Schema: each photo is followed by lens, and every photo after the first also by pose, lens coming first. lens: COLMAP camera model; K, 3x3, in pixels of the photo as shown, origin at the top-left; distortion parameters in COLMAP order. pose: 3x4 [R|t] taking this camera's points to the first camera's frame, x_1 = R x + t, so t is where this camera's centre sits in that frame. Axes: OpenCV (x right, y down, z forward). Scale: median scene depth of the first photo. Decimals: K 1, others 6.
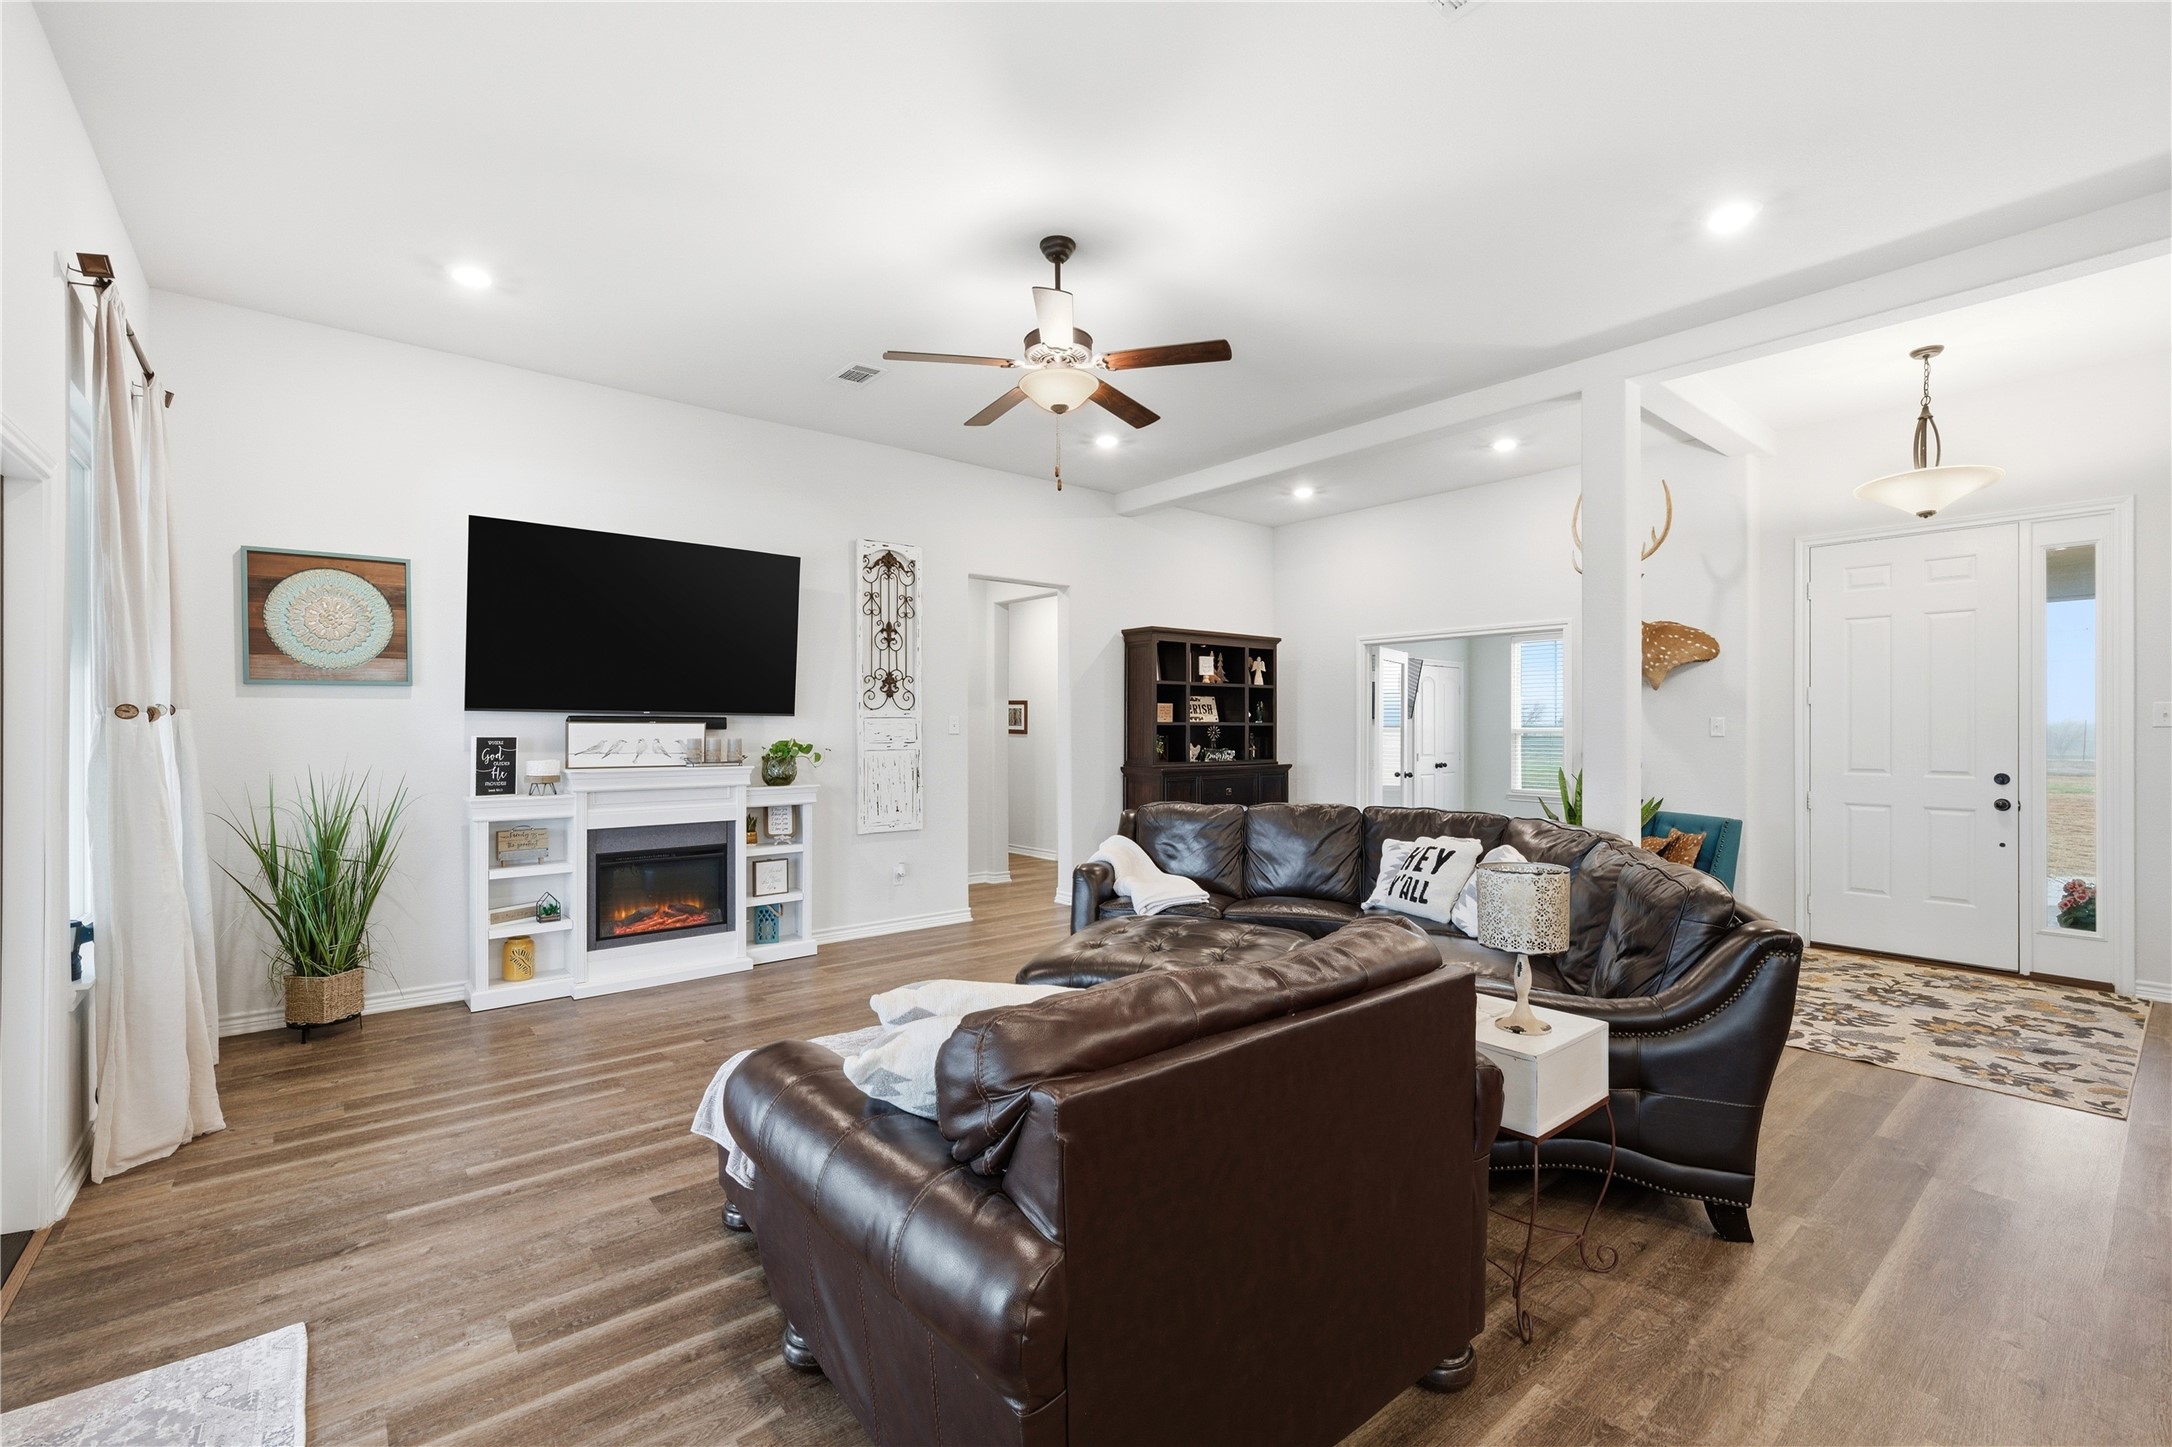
lens RADIAL K [[929.9, 0, 1086.0], [0, 929.9, 723.5], [0, 0, 1]] dist [-0.002823, -0.000286]
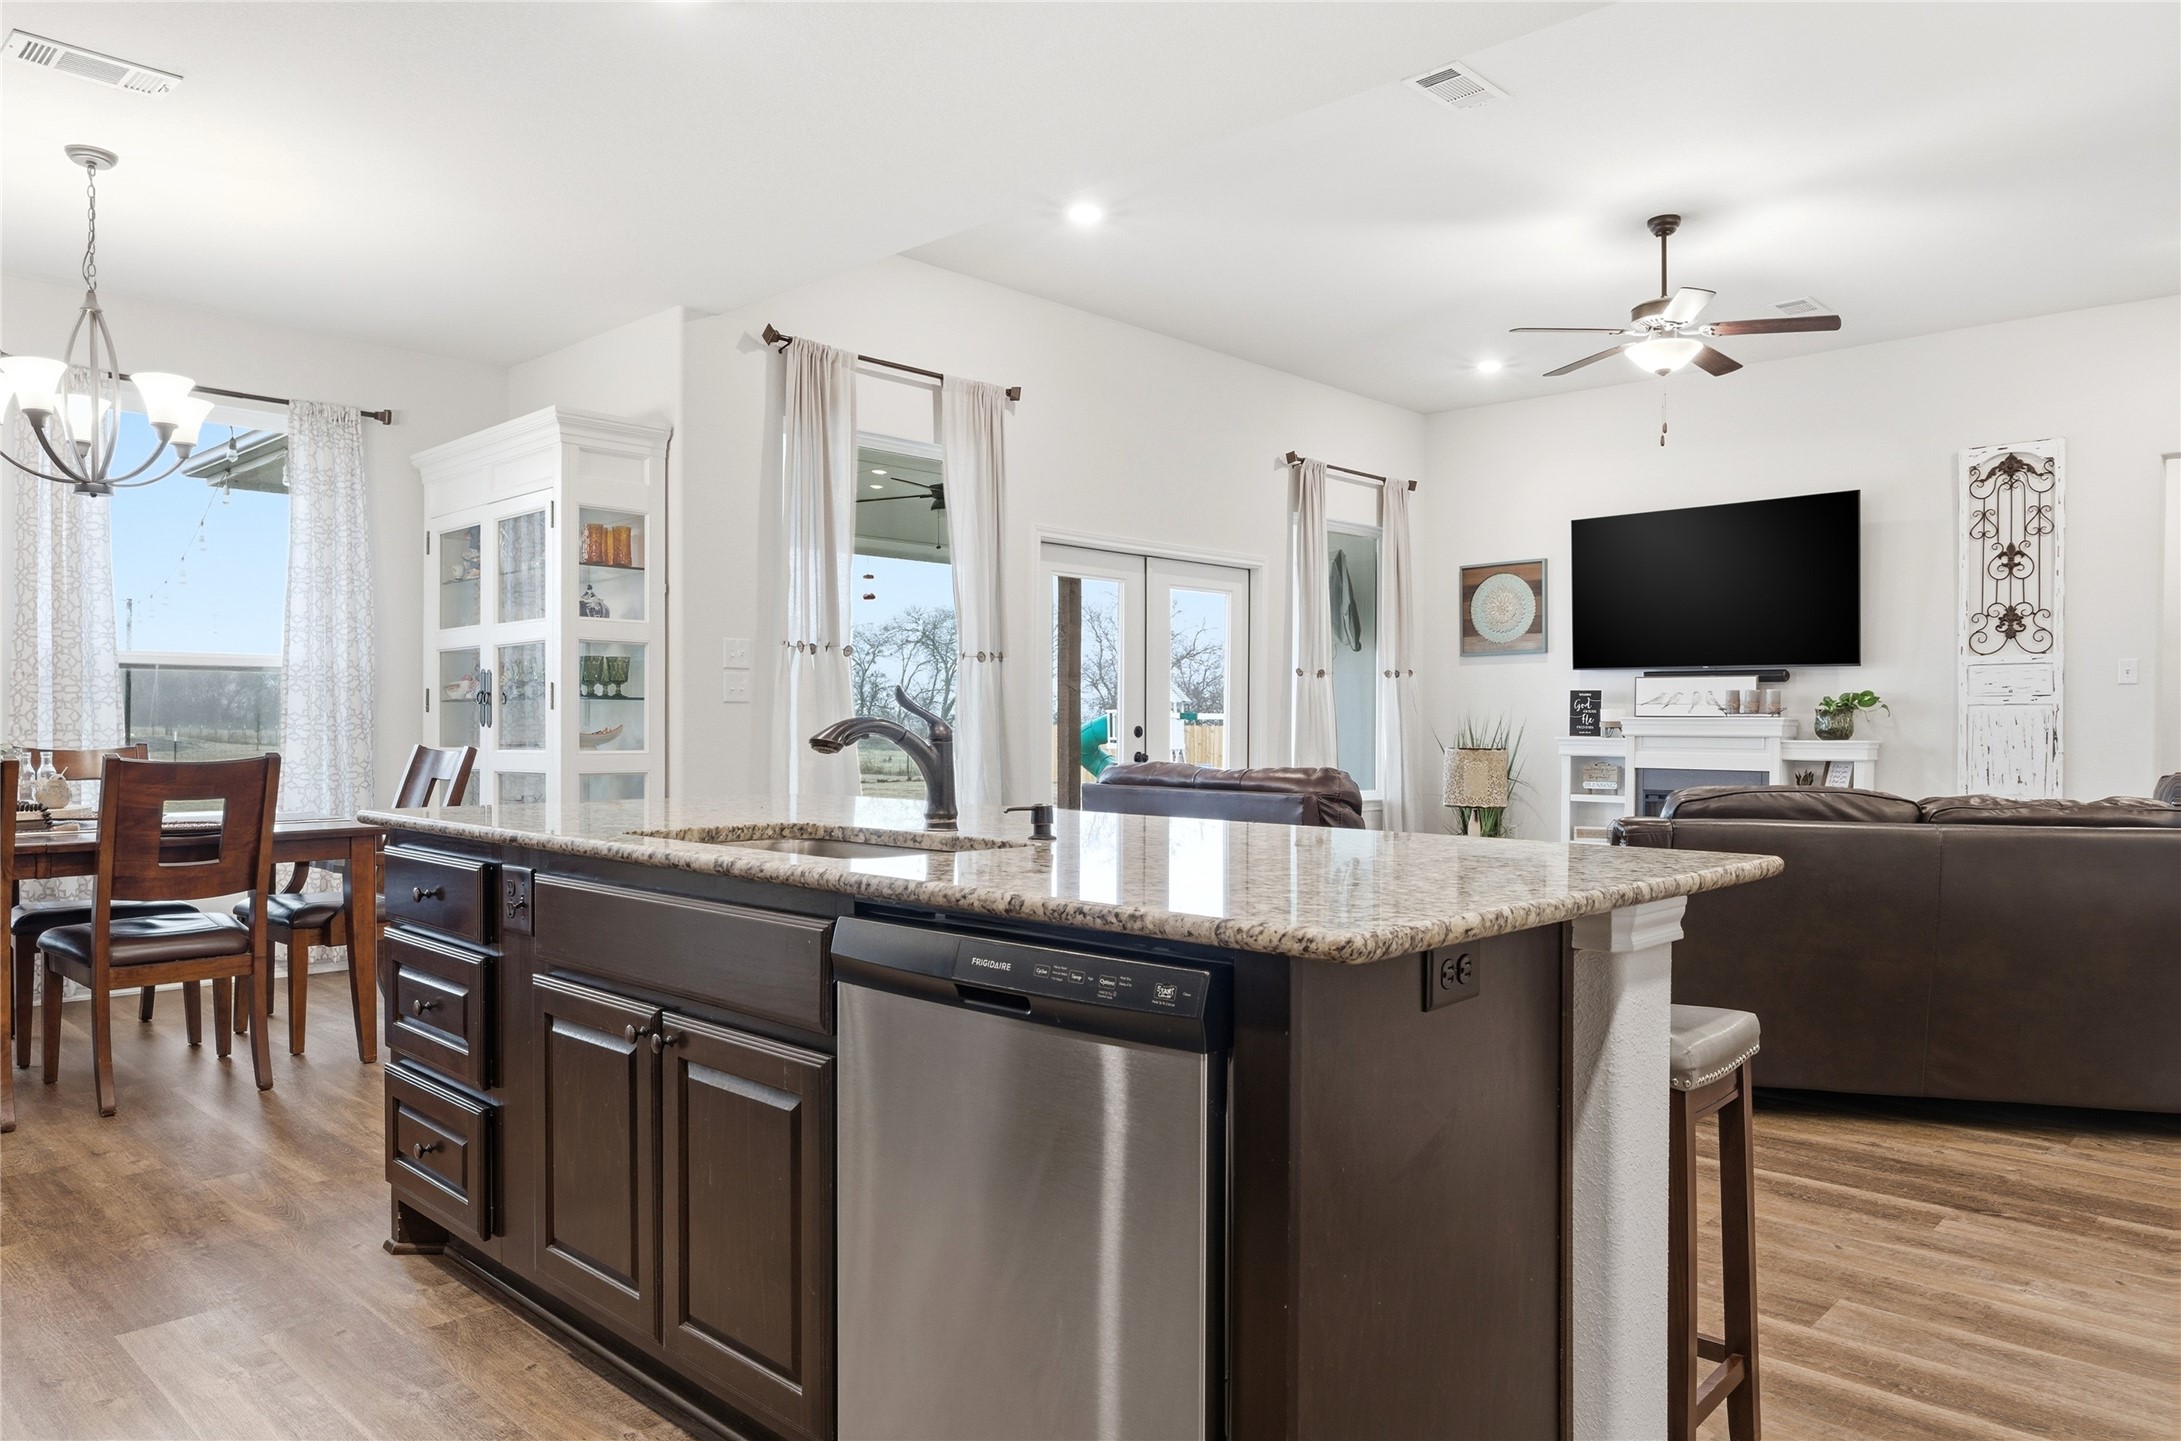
lens RADIAL K [[1445.6, 0, 1090.5], [0, 1445.6, 720.5], [0, 0, 1]] dist [-0.000372, -0.000062]
pose [[0.121668, -0.000706, -0.992571, 1.220289], [0.000175, 1.000000, -0.000690, 0.056561], [0.992571, -0.000089, 0.121668, 0.096869]]
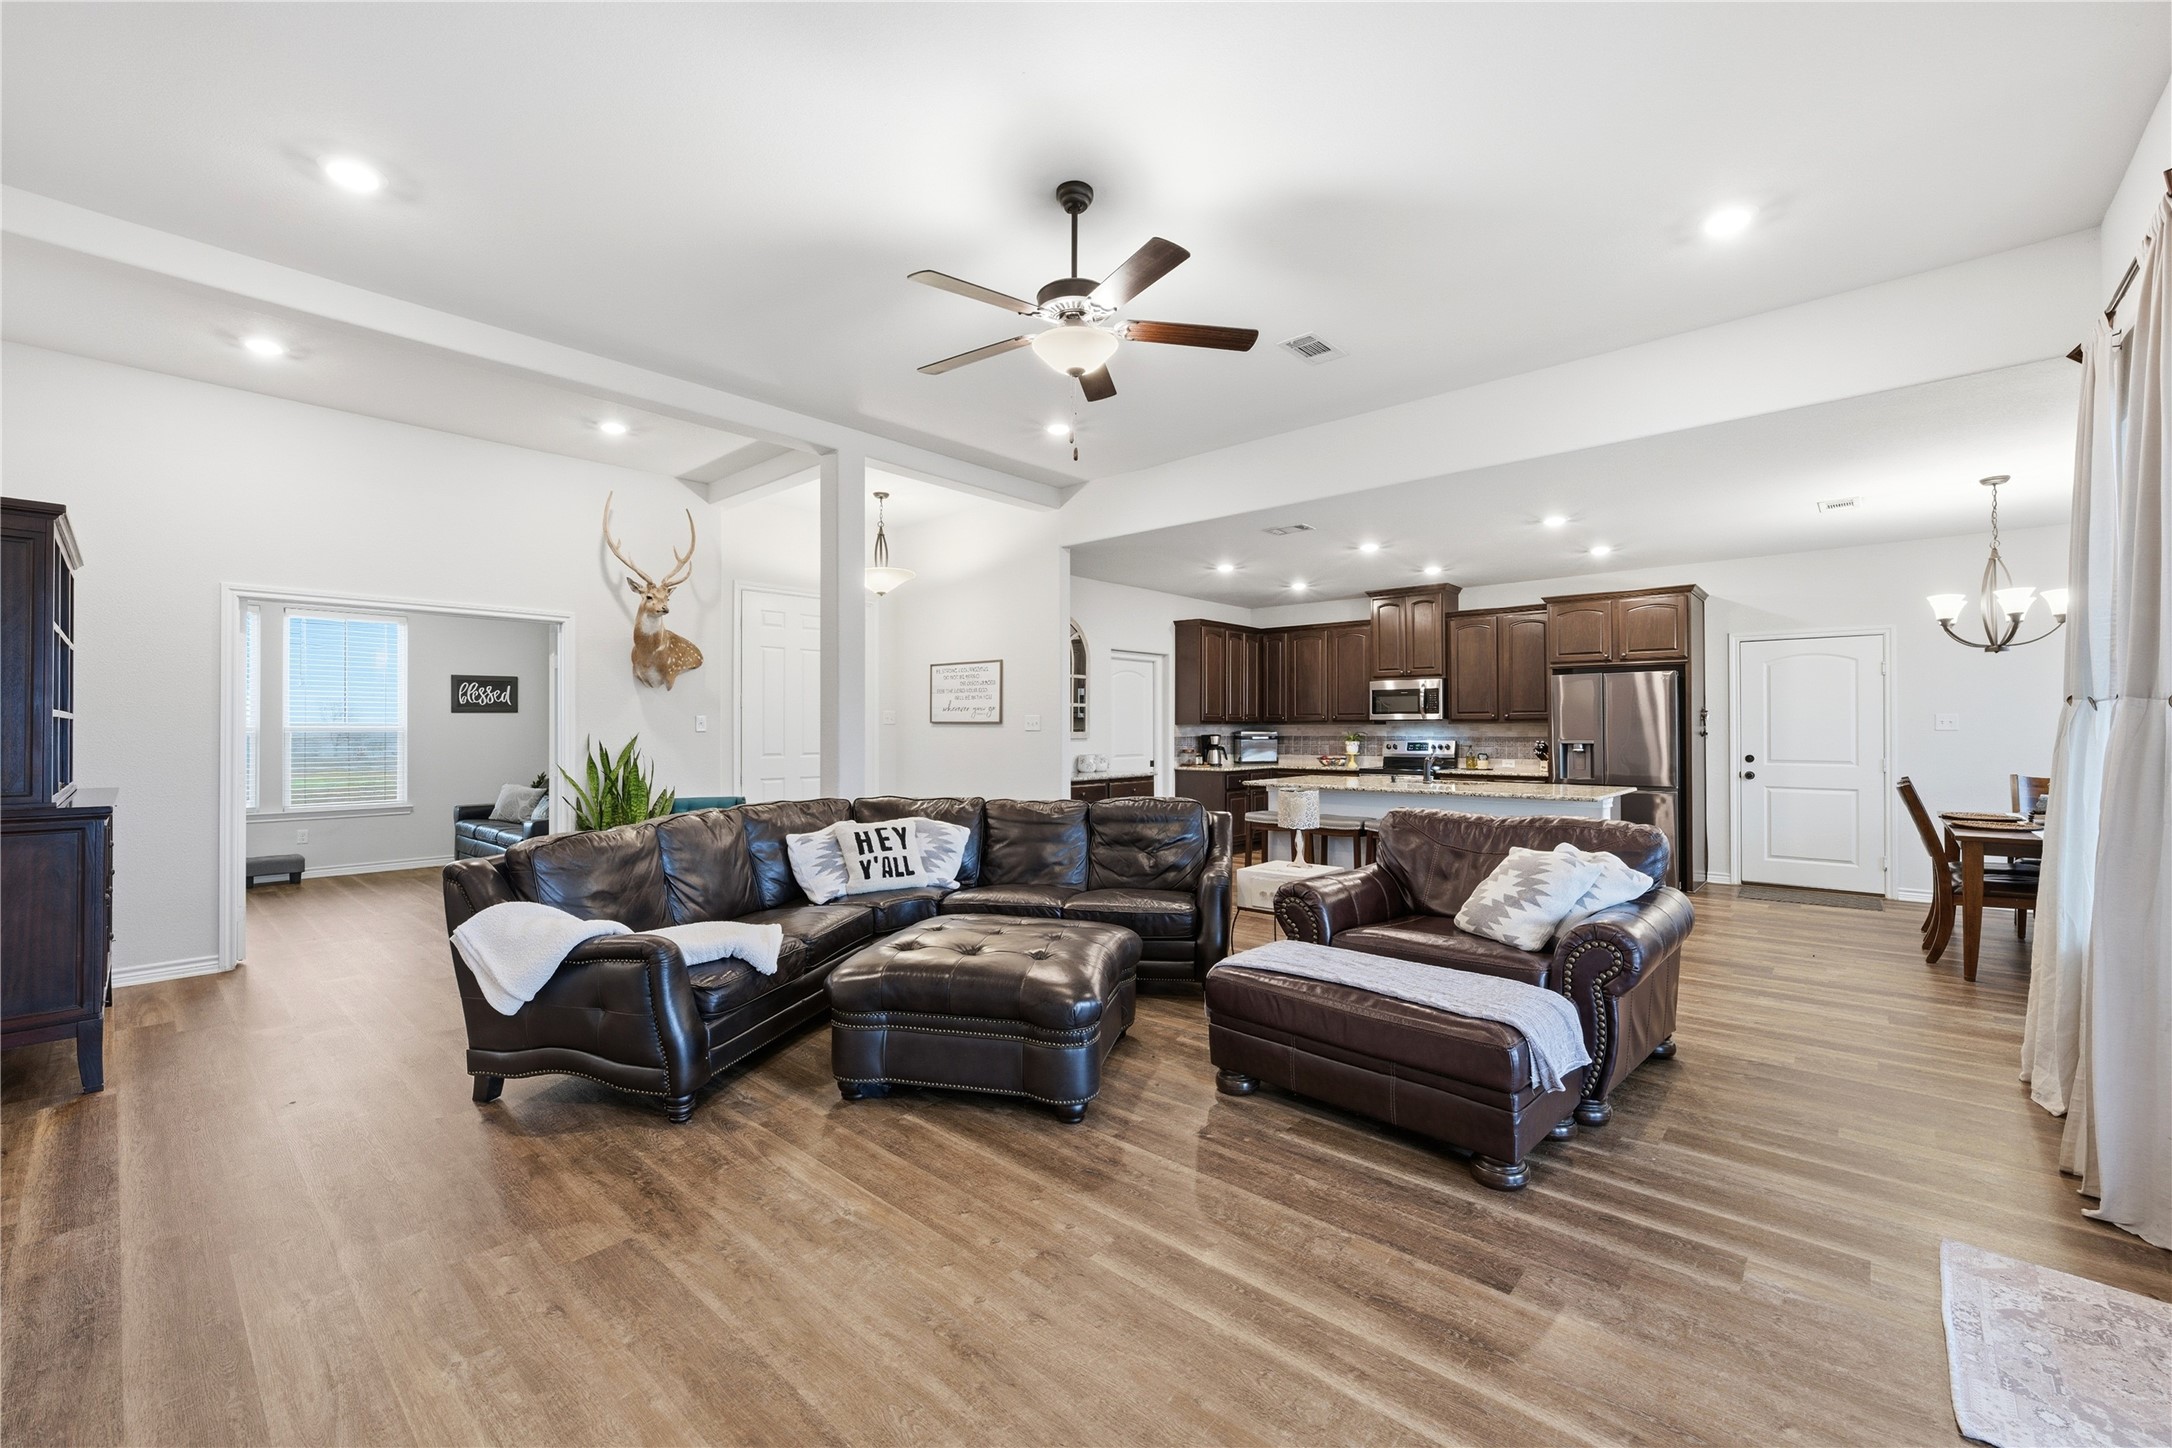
lens RADIAL K [[883.7, 0, 1086.0], [0, 883.7, 724.0], [0, 0, 1]] dist [-0.002896, -0.000317]
pose [[-0.148545, 0.002317, 0.988903, -0.689886], [-0.003409, 0.999990, -0.002855, 0.007516], [-0.988900, -0.003796, -0.148536, 0.865816]]
